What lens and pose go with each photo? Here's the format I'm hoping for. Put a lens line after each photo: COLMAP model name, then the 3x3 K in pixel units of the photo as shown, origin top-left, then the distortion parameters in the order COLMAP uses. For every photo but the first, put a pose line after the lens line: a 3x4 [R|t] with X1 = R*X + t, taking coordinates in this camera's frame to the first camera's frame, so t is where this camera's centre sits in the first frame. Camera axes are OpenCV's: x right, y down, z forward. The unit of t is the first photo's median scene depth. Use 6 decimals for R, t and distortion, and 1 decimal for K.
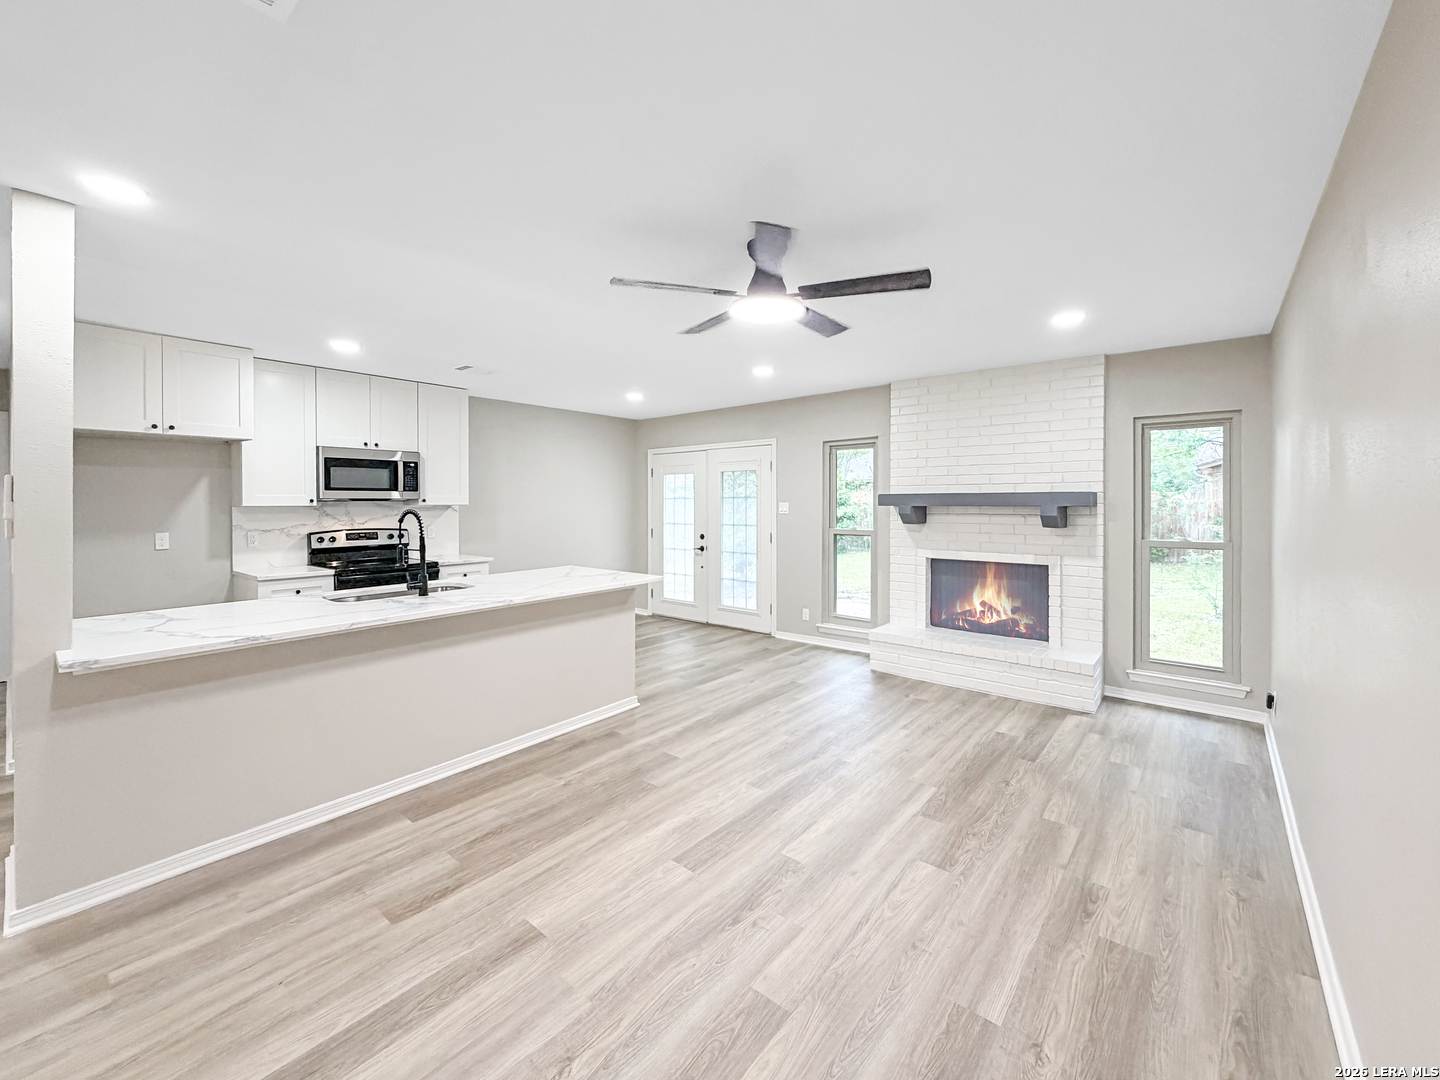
lens RADIAL K [[593.7, 0, 713.0], [0, 593.7, 501.3], [0, 0, 1]] dist [0.000659, 0.000111]
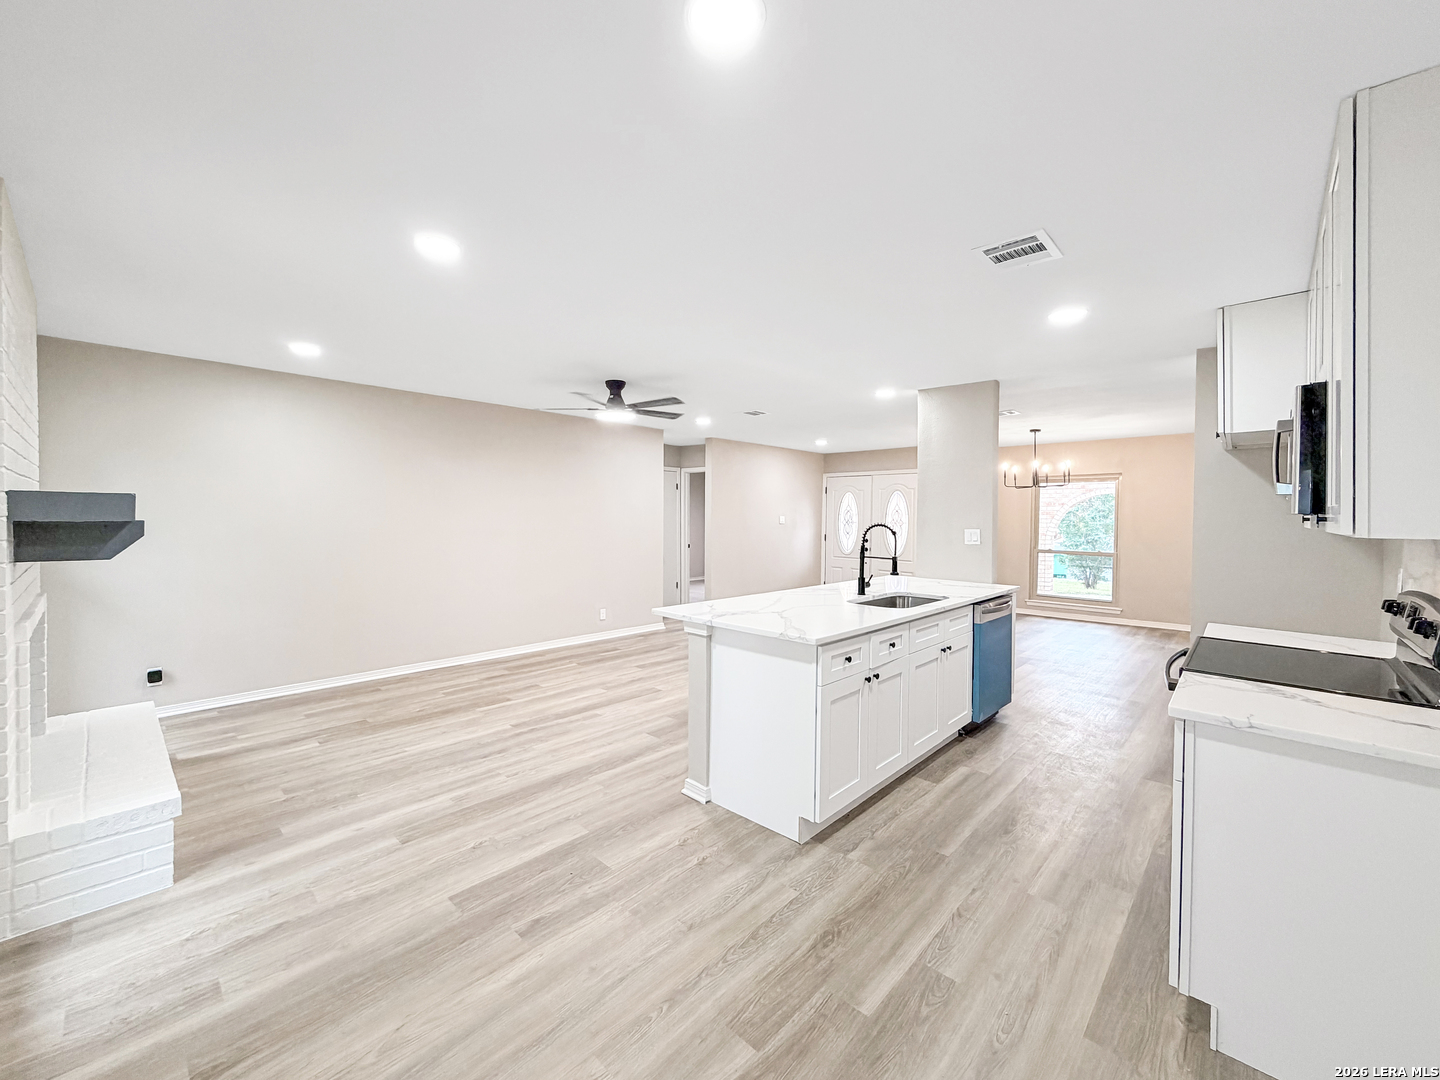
lens RADIAL K [[583.3, 0, 713.8], [0, 583.3, 516.8], [0, 0, 1]] dist [0.000549, -0.000048]
pose [[-0.998434, -0.008976, 0.055210, -0.177500], [-0.008526, 0.999929, 0.008384, -0.002456], [-0.055282, 0.007900, -0.998440, 1.524767]]
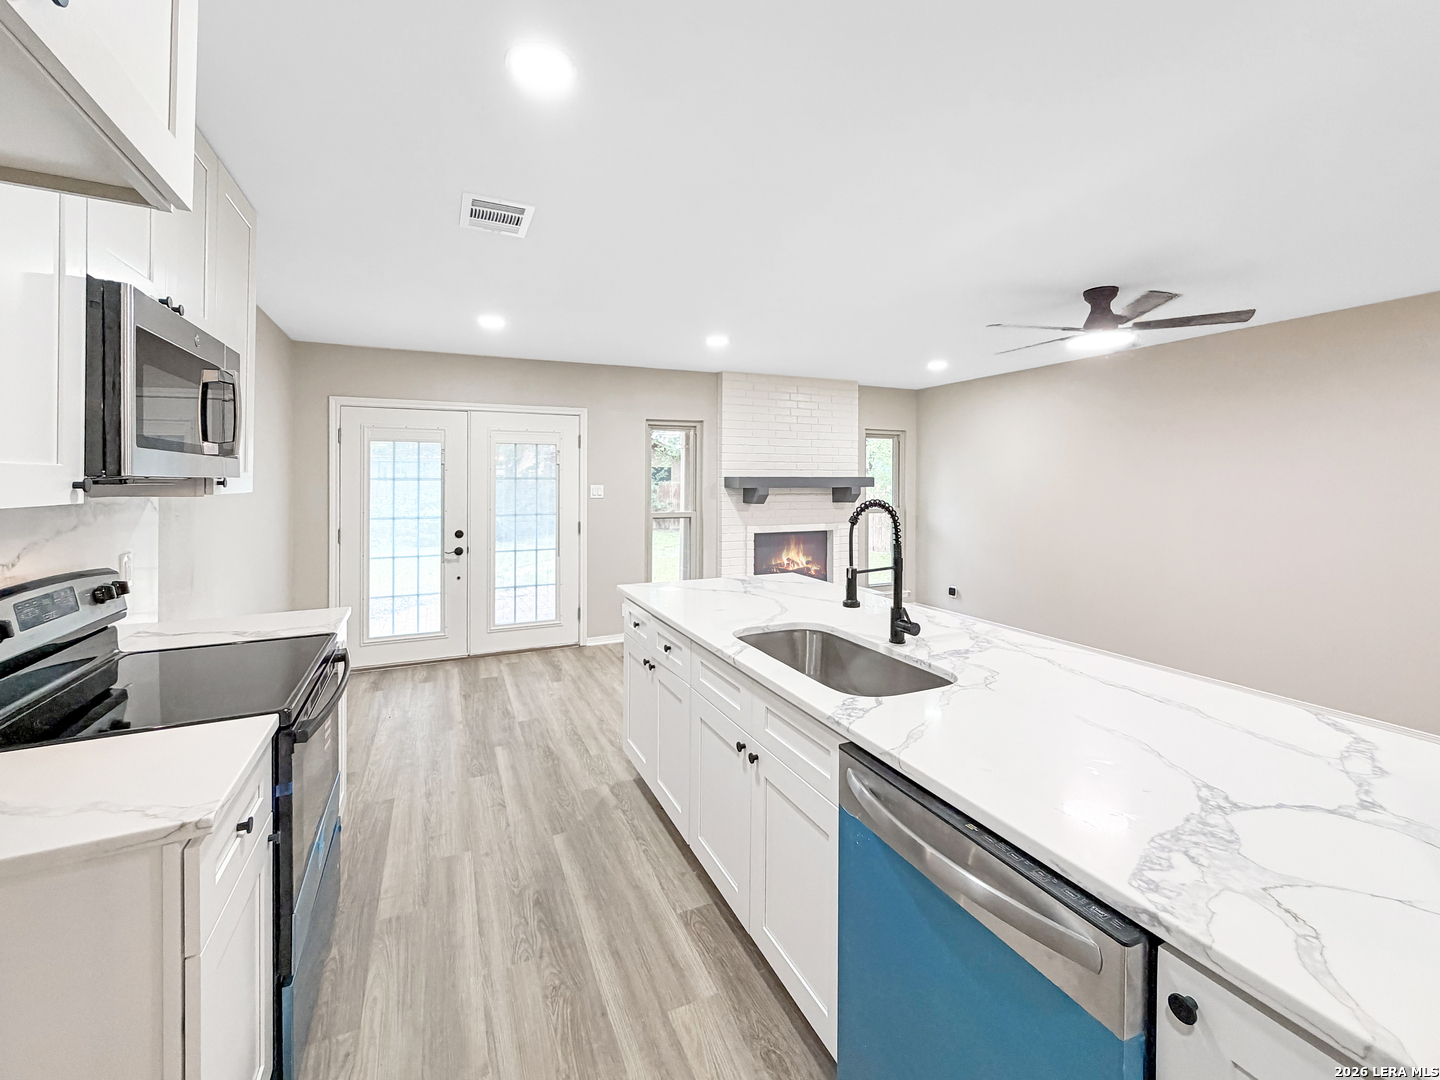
lens RADIAL K [[597.1, 0, 707.7], [0, 597.1, 486.5], [0, 0, 1]] dist [0.000476, 0.000014]
pose [[0.429615, -0.004811, 0.902999, -0.776091], [-0.000803, 0.999983, 0.005709, -0.001108], [-0.903012, -0.003177, 0.429604, 0.641296]]
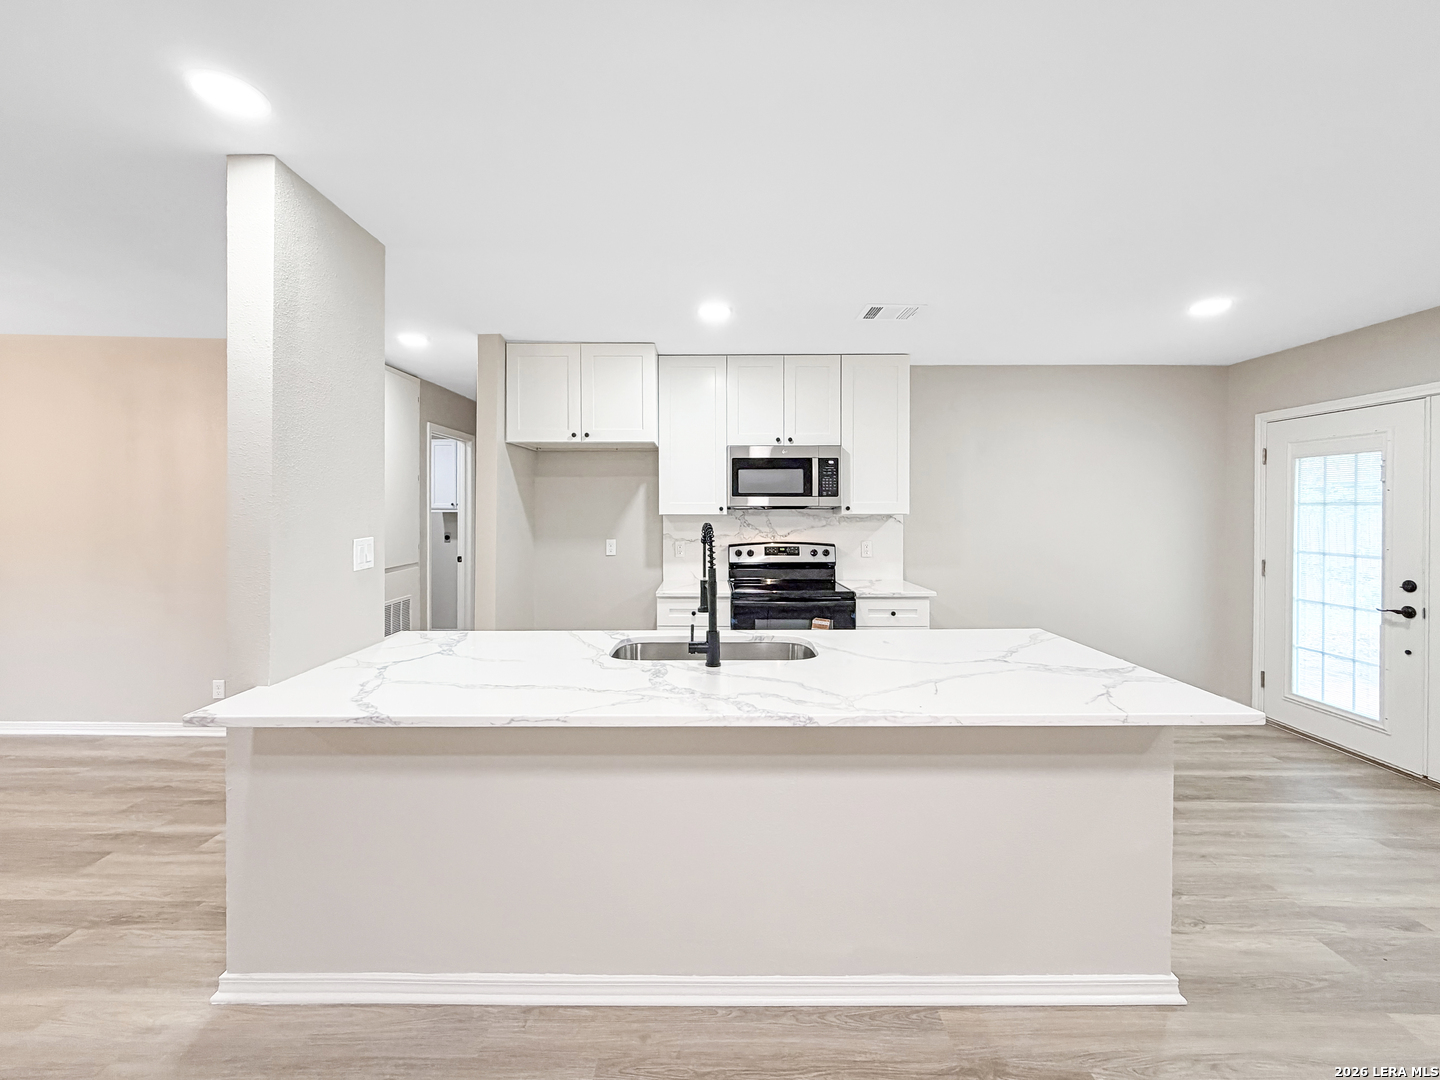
lens RADIAL K [[583.3, 0, 713.8], [0, 583.3, 516.8], [0, 0, 1]] dist [0.000549, -0.000048]
pose [[0.637817, 0.010147, -0.770121, -0.021095], [0.000155, 0.999911, 0.013303, -0.000497], [0.770188, -0.008605, 0.637759, 0.437779]]
